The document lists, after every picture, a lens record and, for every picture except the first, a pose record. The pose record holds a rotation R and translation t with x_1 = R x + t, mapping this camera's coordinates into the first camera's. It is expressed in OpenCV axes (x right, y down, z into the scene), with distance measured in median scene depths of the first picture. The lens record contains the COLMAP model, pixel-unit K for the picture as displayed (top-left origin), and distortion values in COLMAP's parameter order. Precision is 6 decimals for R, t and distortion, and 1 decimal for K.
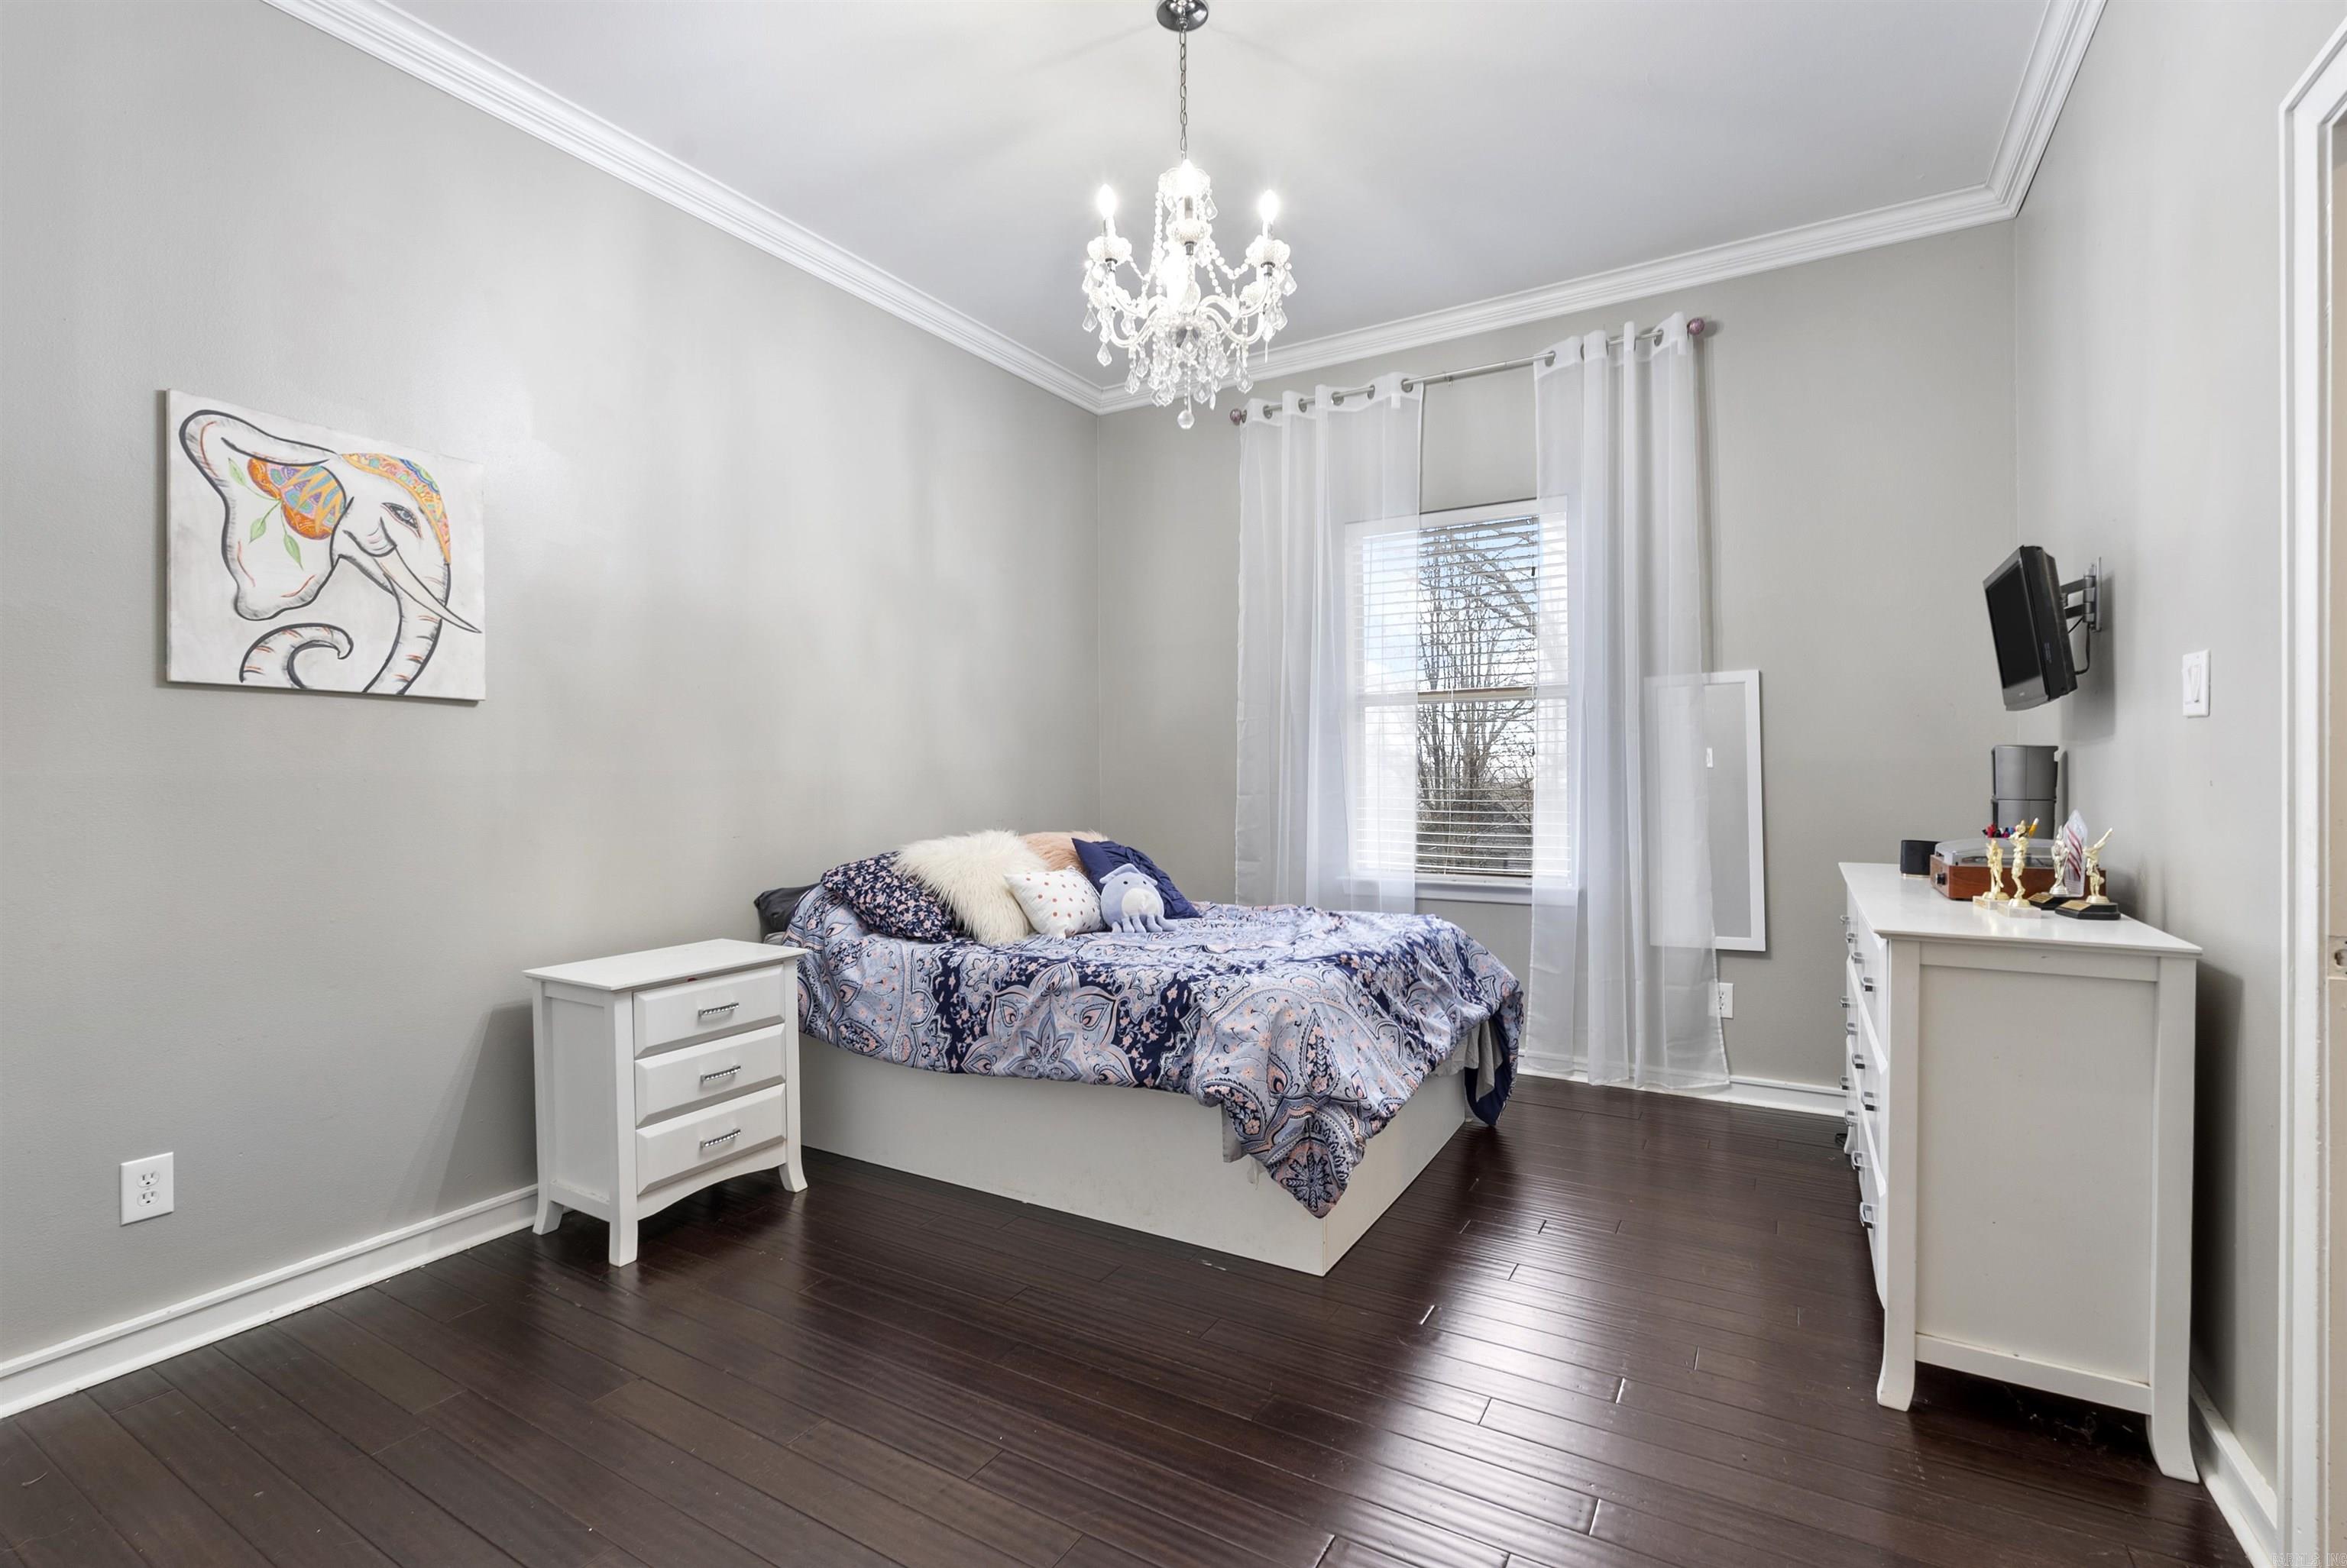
lens RADIAL K [[1040.5, 0, 1176.0], [0, 1040.5, 773.7], [0, 0, 1]] dist [-0.004009, 0.000093]
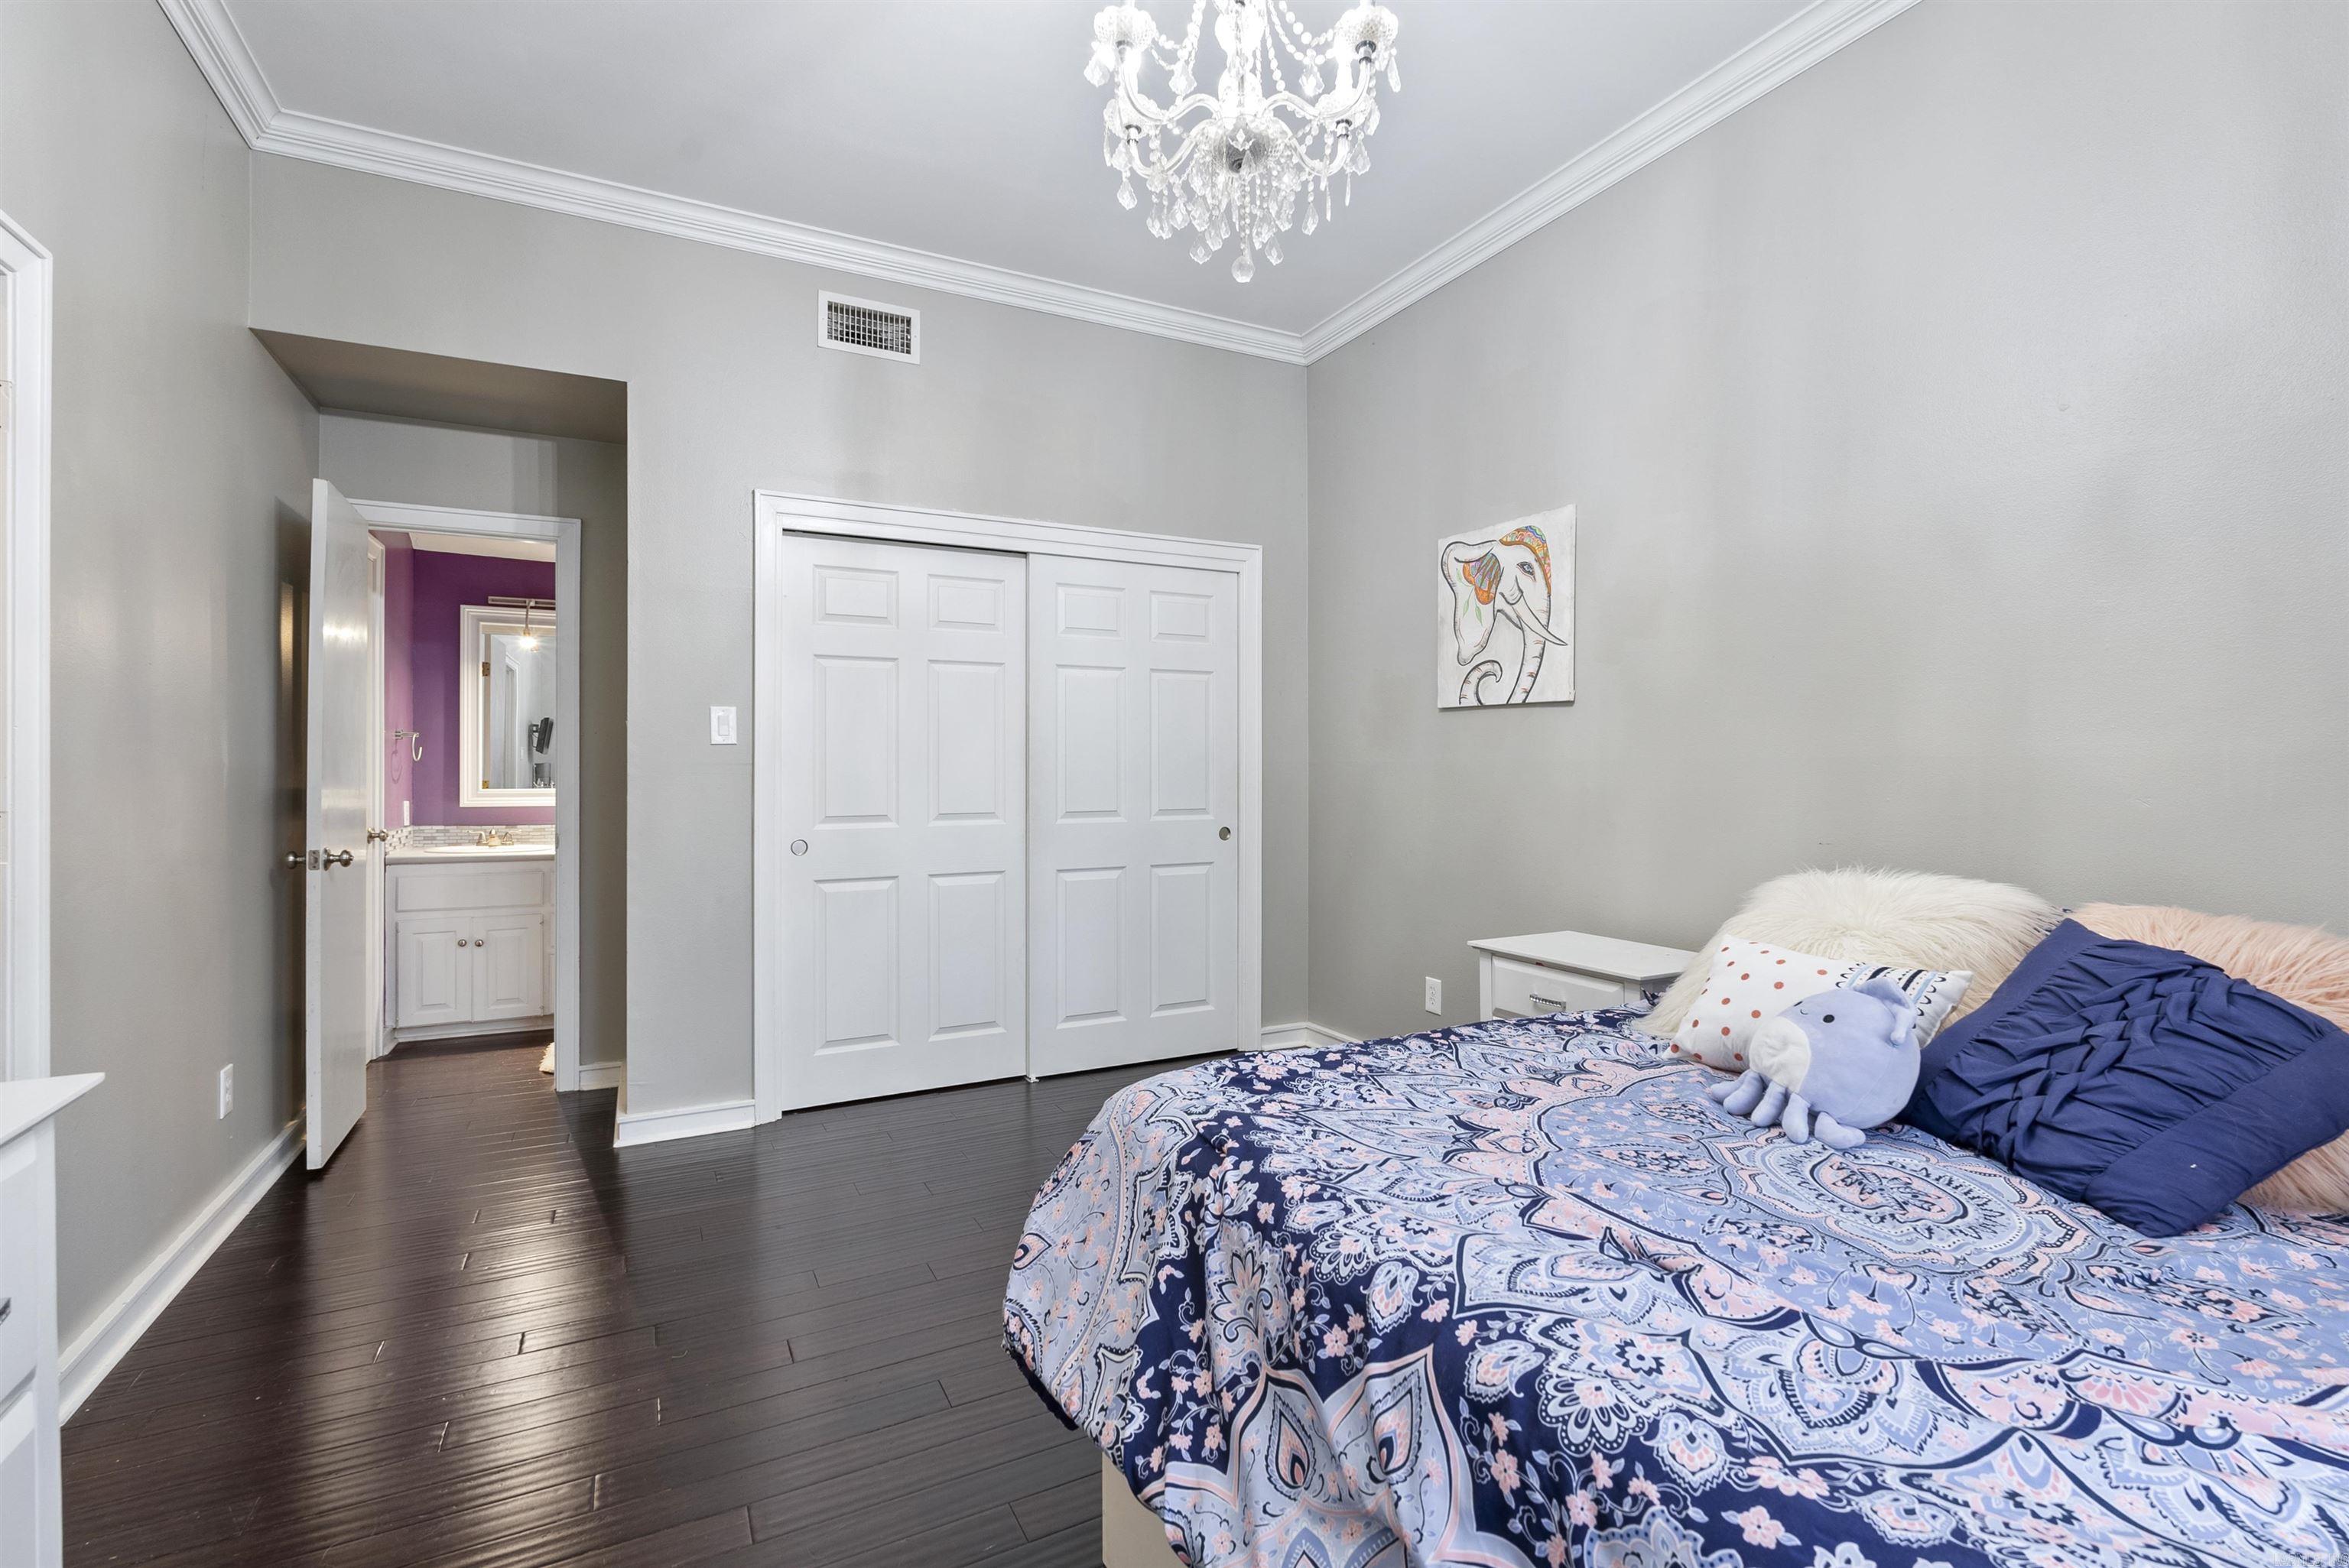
lens RADIAL K [[1041.5, 0, 1177.0], [0, 1041.5, 773.7], [0, 0, 1]] dist [-0.004009, 0.000093]
pose [[-0.530333, 0.015820, -0.847642, 0.632205], [0.005910, 0.999871, 0.014964, -0.007204], [0.847769, 0.002926, -0.530357, 1.323547]]
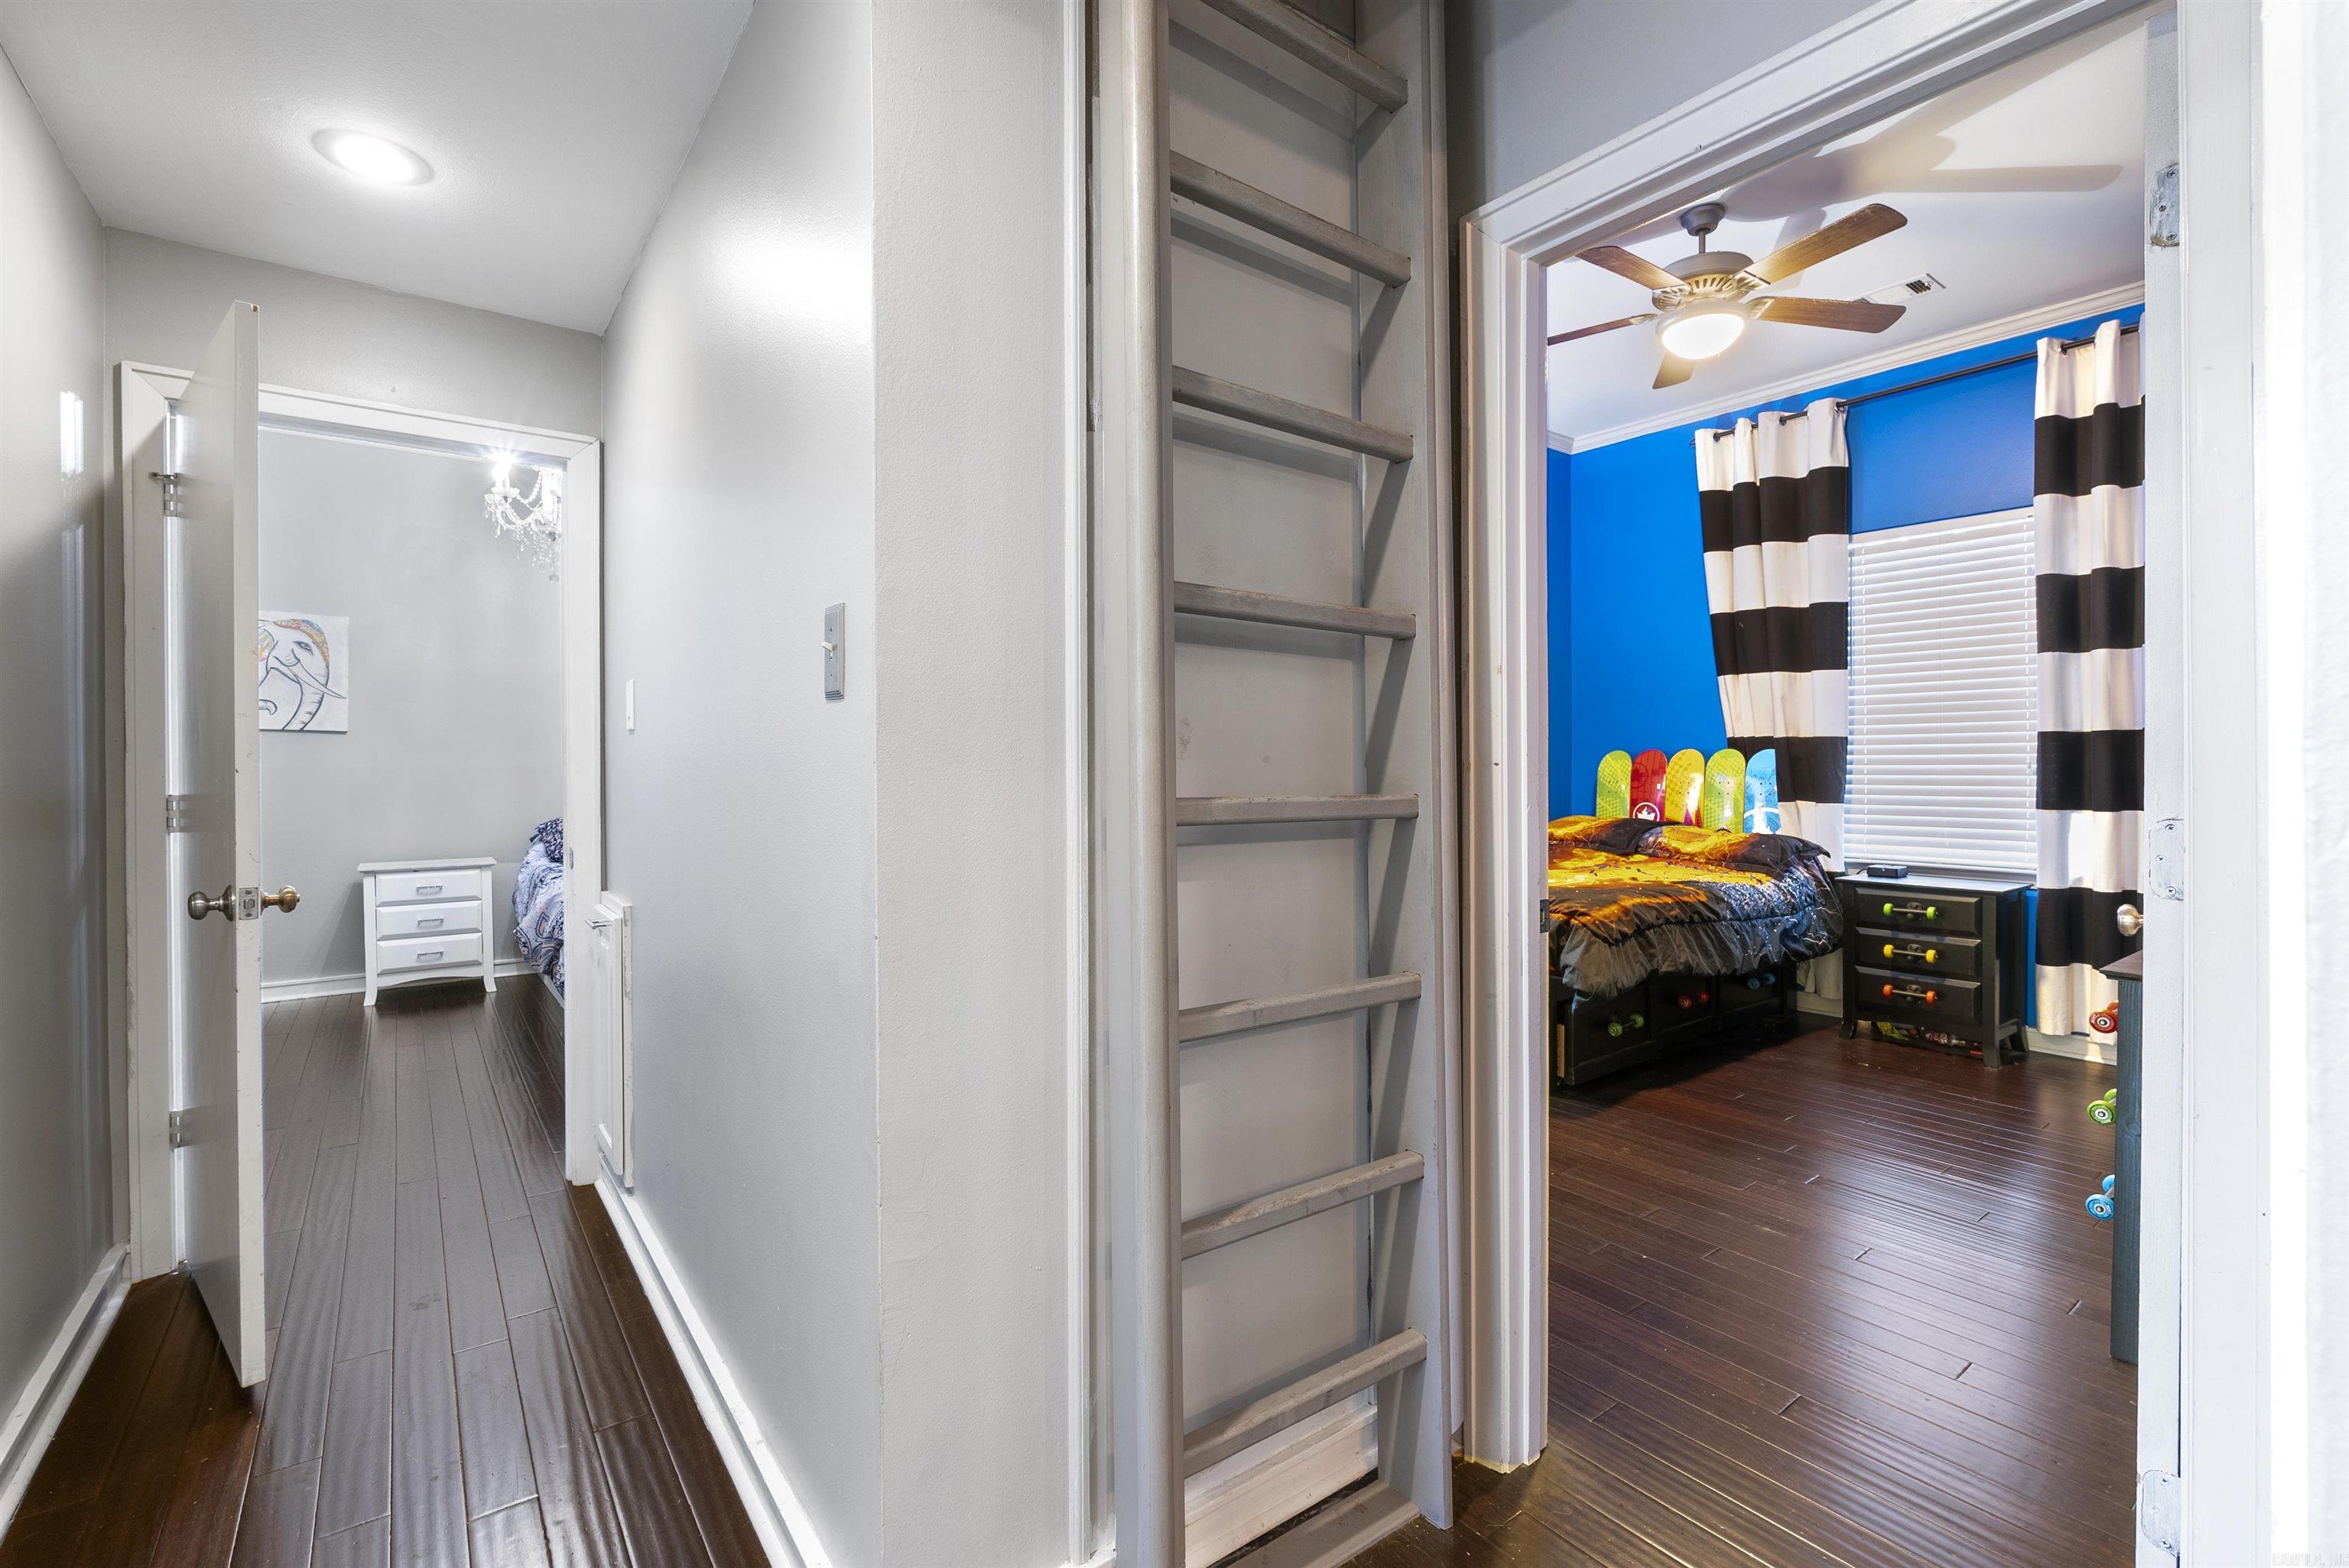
lens RADIAL K [[1041.5, 0, 1177.0], [0, 1041.5, 773.7], [0, 0, 1]] dist [-0.004009, 0.000093]
pose [[0.922388, 0.004711, -0.386237, 1.734125], [-0.004094, 0.999989, 0.002420, 0.001615], [0.386244, -0.000651, 0.922397, -0.277569]]
